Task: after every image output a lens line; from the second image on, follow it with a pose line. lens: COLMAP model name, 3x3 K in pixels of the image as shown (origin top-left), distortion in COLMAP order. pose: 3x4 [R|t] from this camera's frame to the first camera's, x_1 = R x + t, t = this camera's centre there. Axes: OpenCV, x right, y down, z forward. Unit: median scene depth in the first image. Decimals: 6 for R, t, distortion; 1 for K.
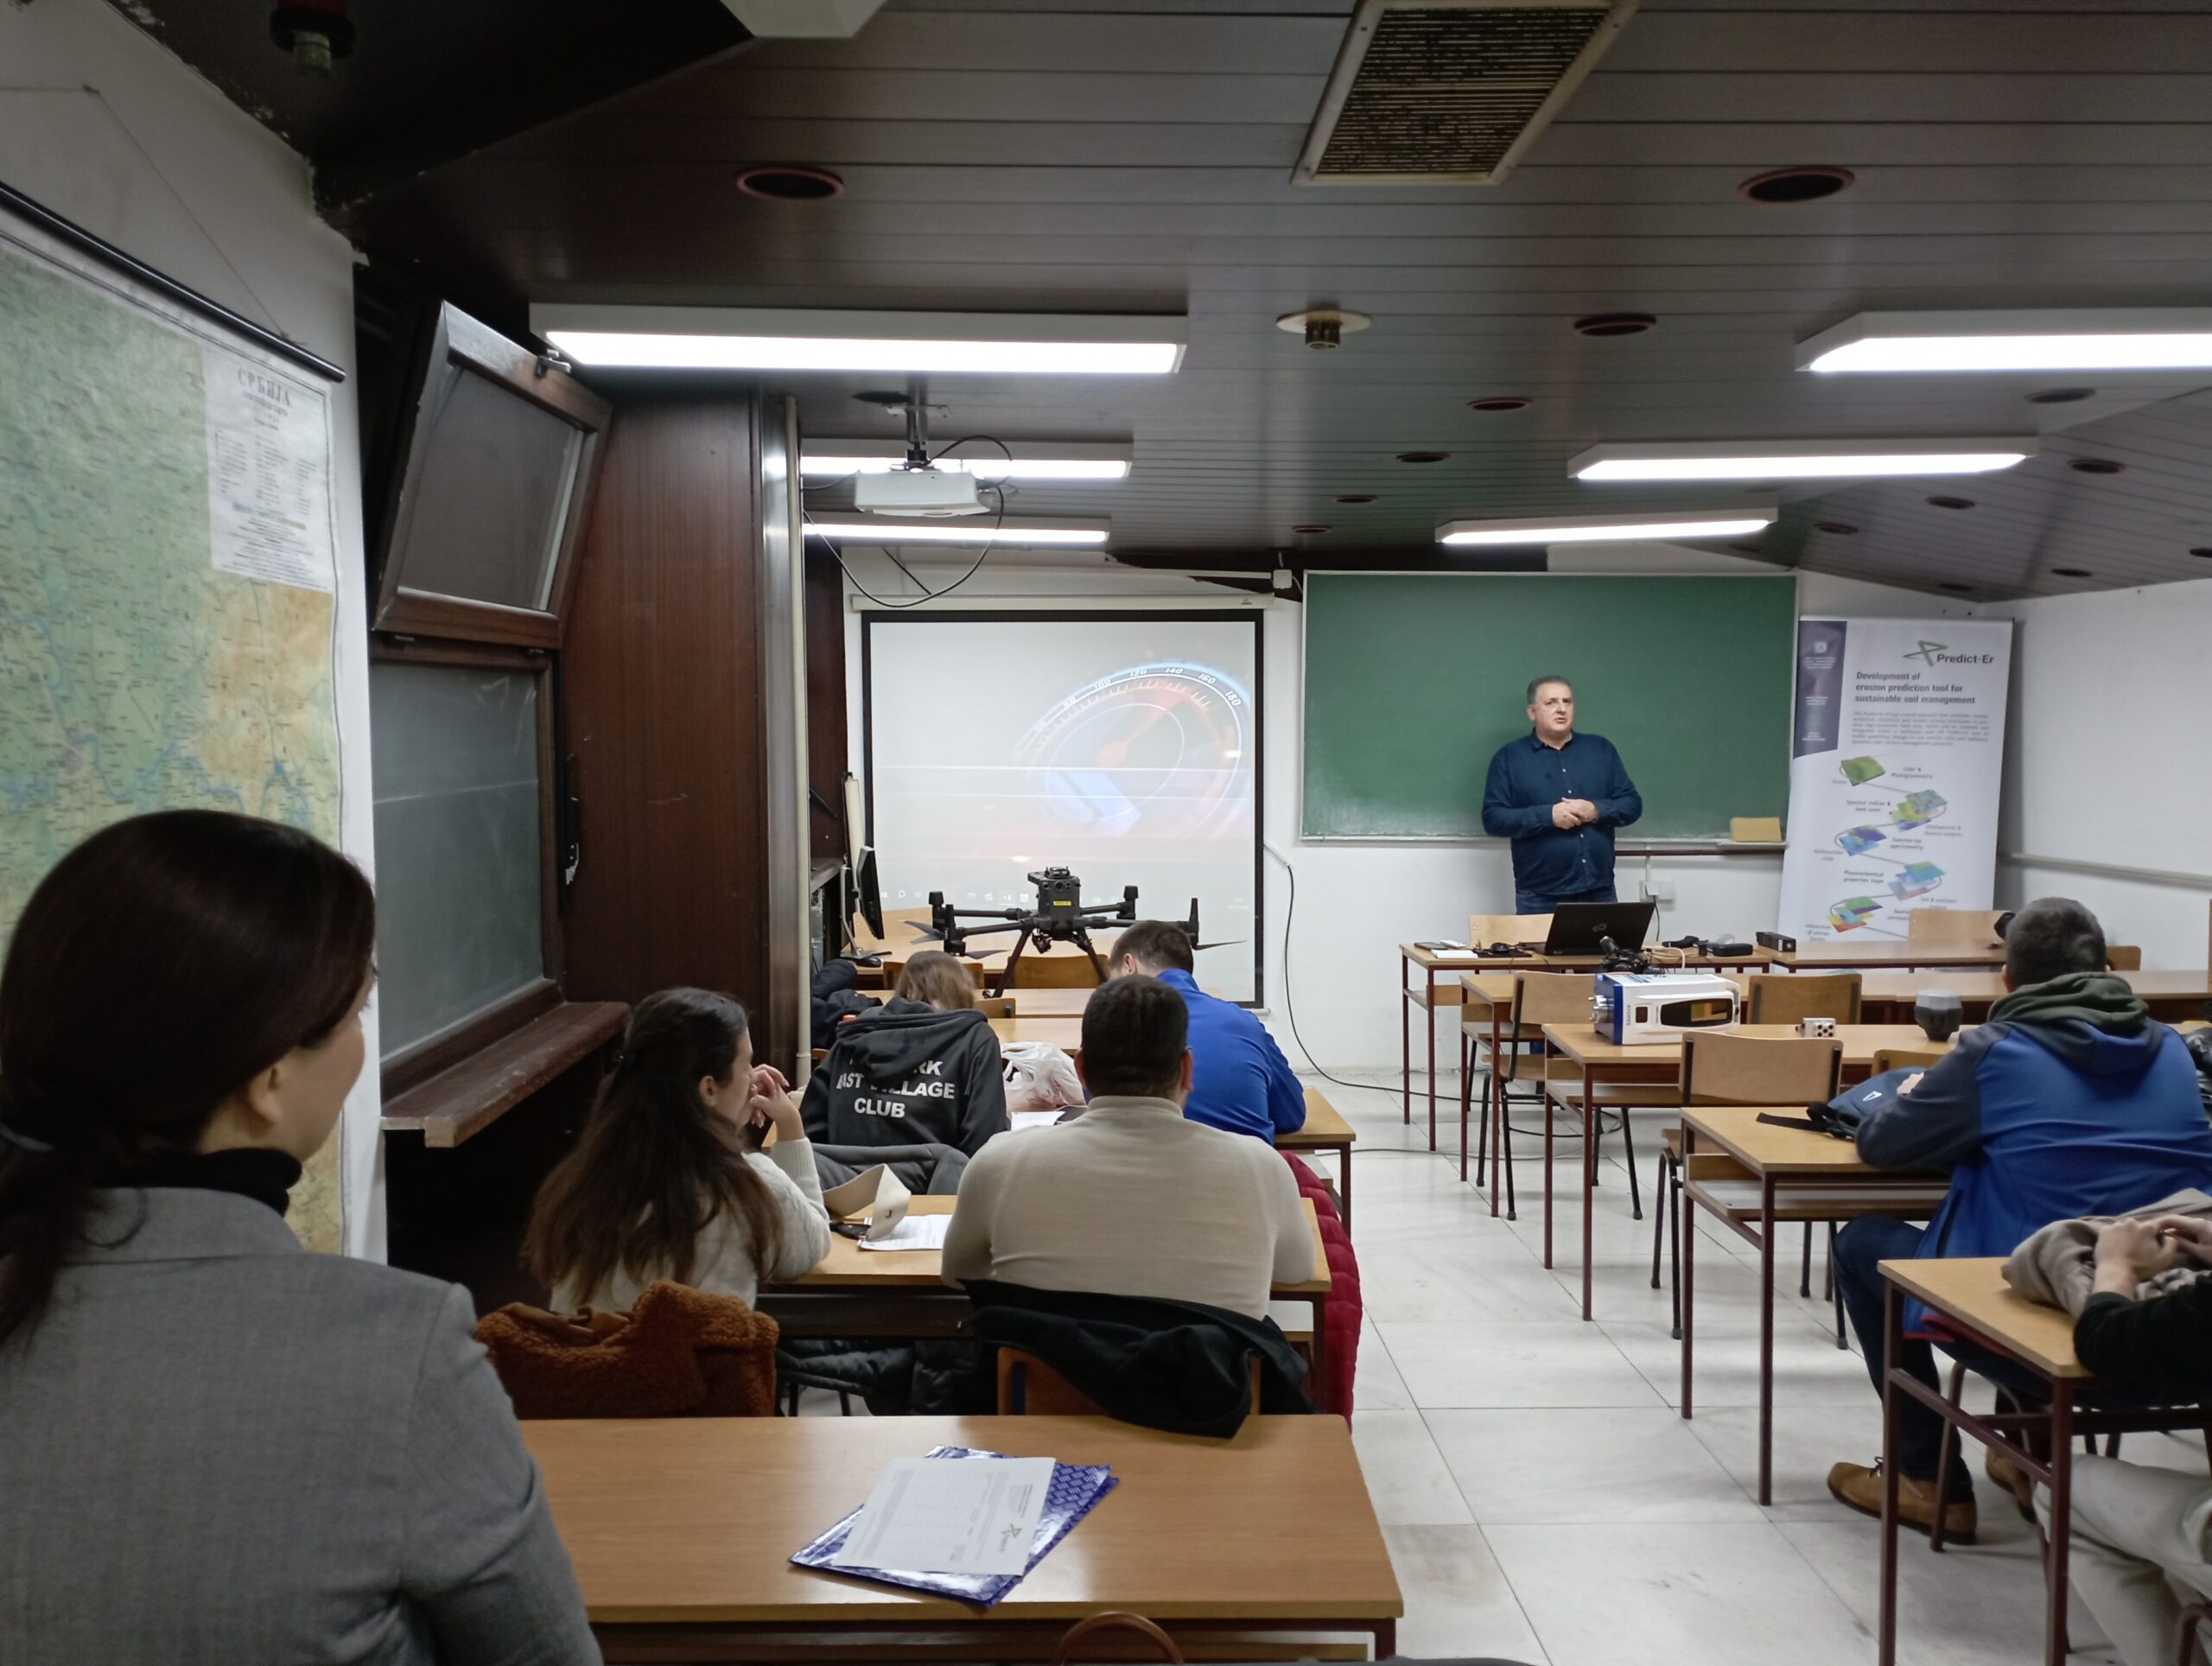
lens RADIAL K [[1816.2, 0, 1105.9], [0, 1816.2, 822.4], [0, 0, 1]] dist [0.110968, -0.128131]
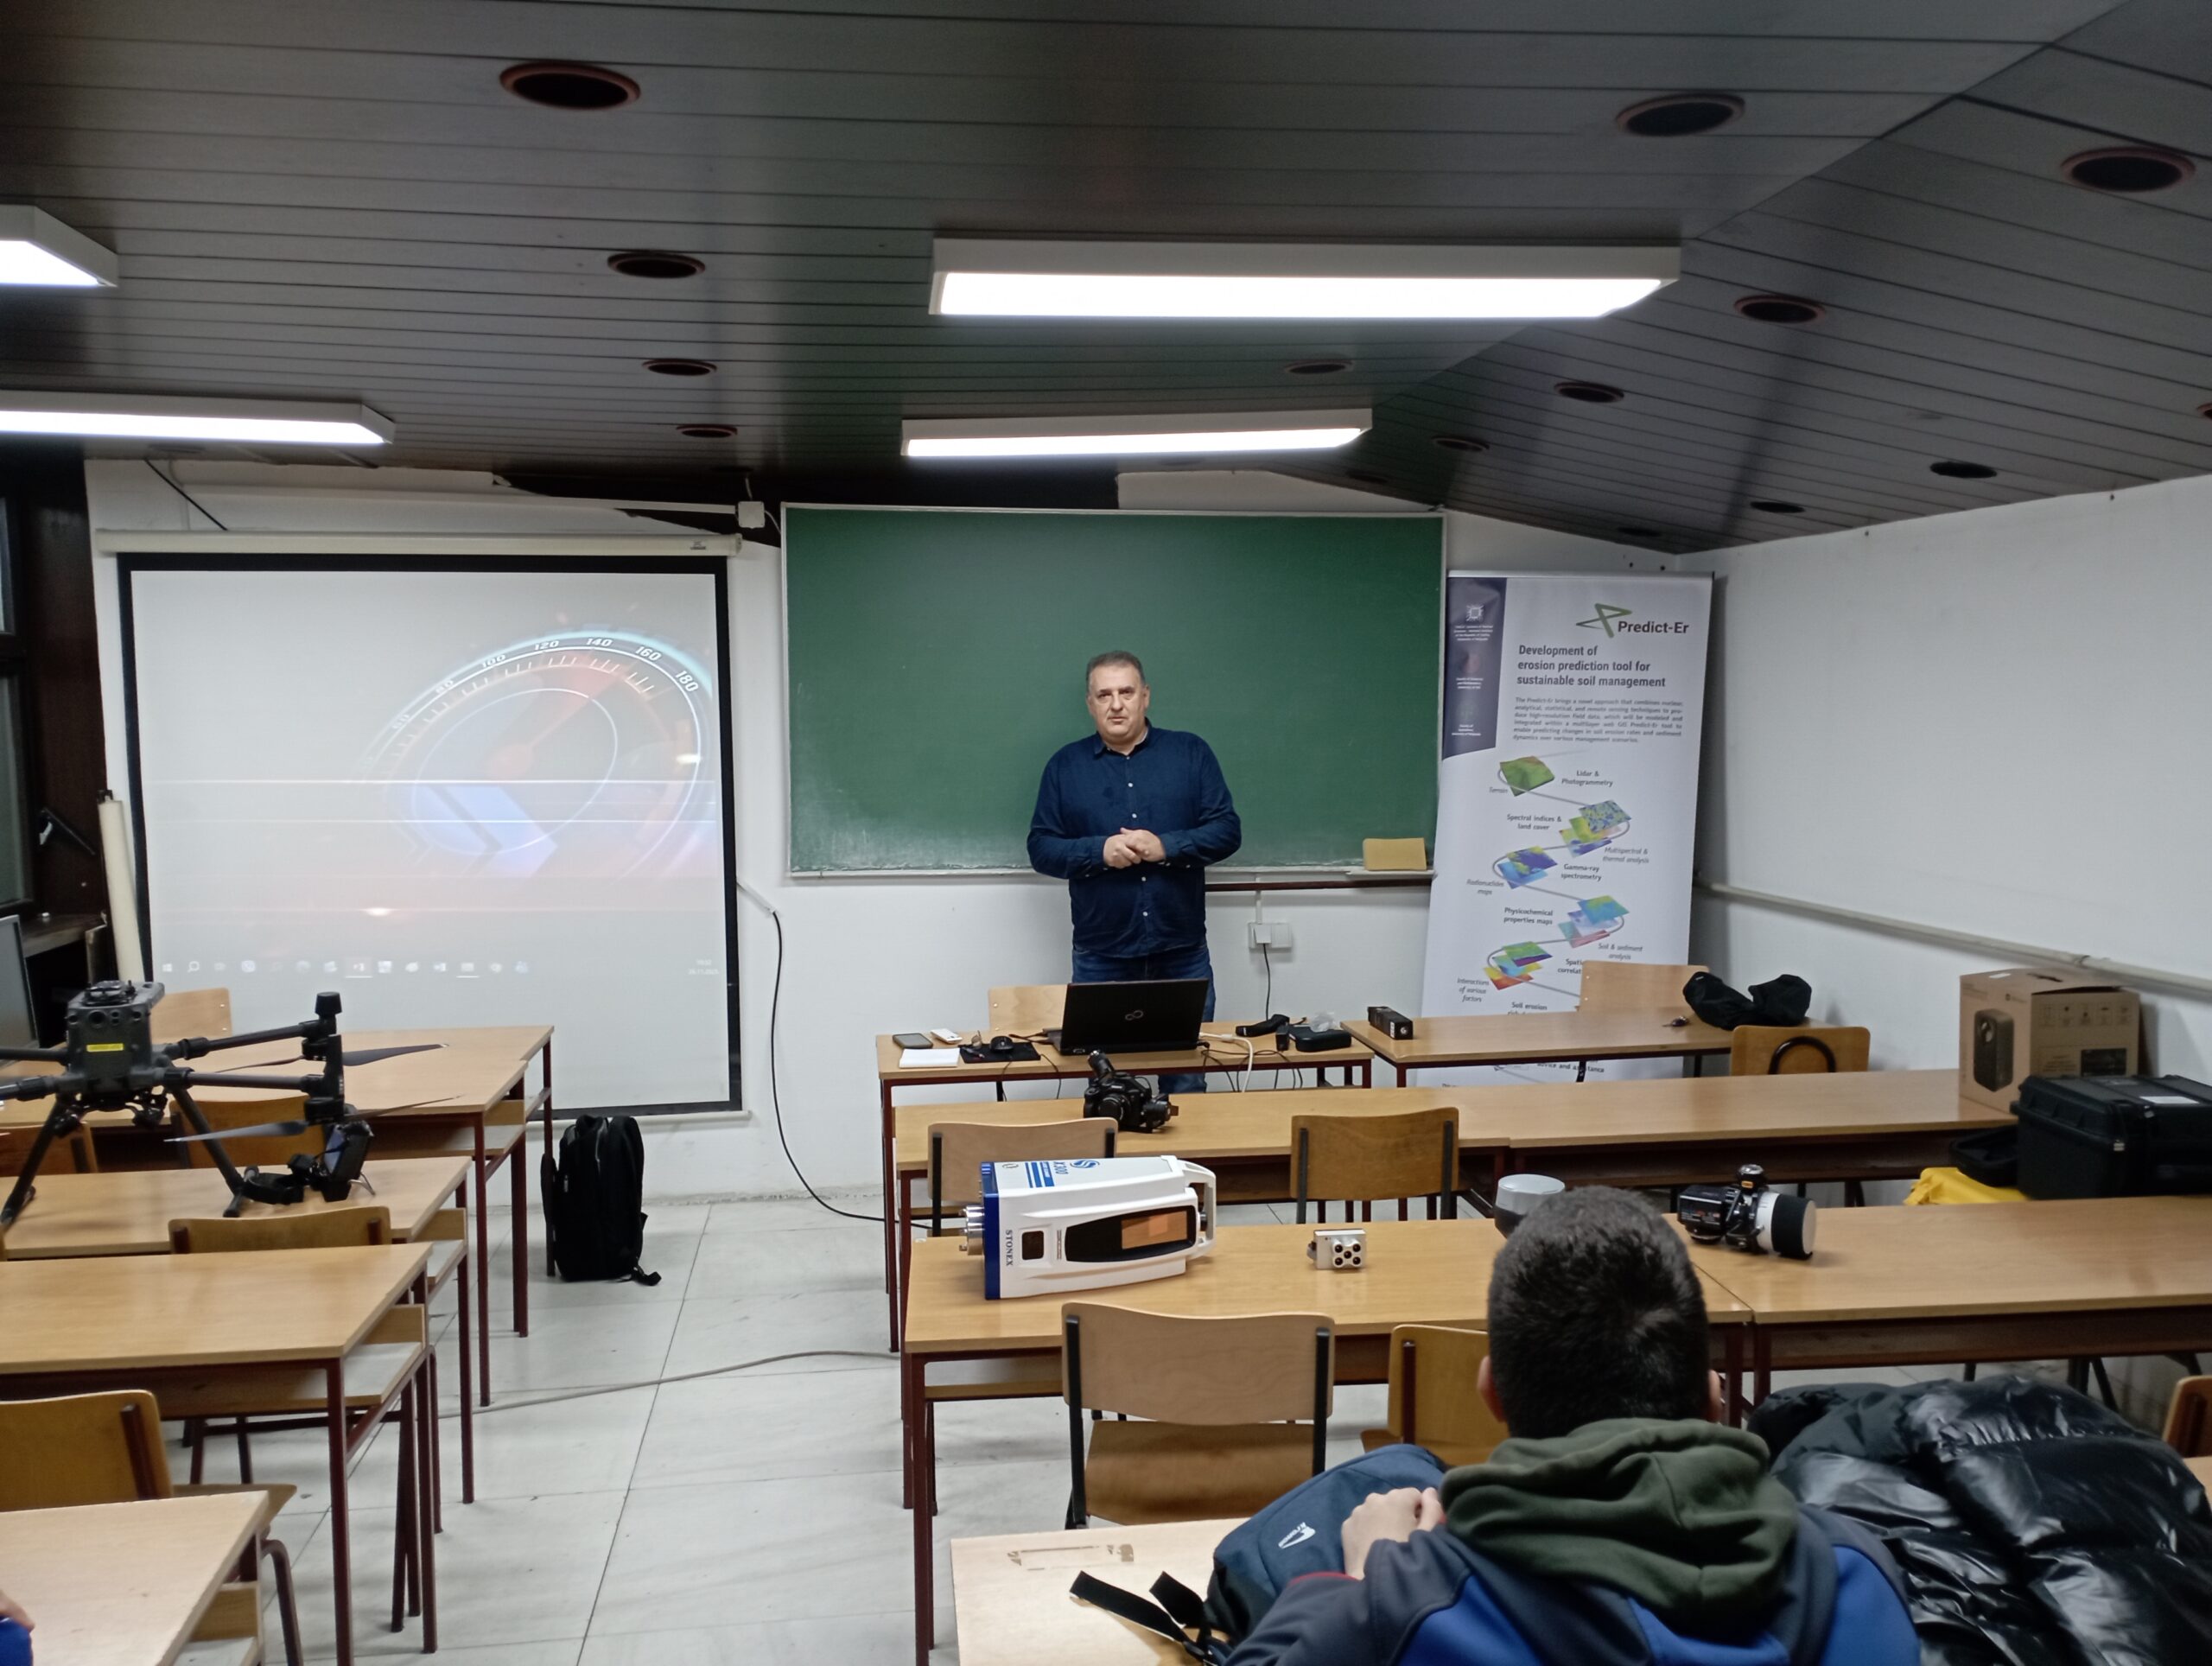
lens RADIAL K [[1816.2, 0, 1105.9], [0, 1816.2, 822.4], [0, 0, 1]] dist [0.110968, -0.128131]
pose [[0.994828, -0.012417, 0.100808, 0.181696], [0.010857, 0.999813, 0.016008, -0.025376], [-0.100988, -0.014830, 0.994777, 0.302861]]
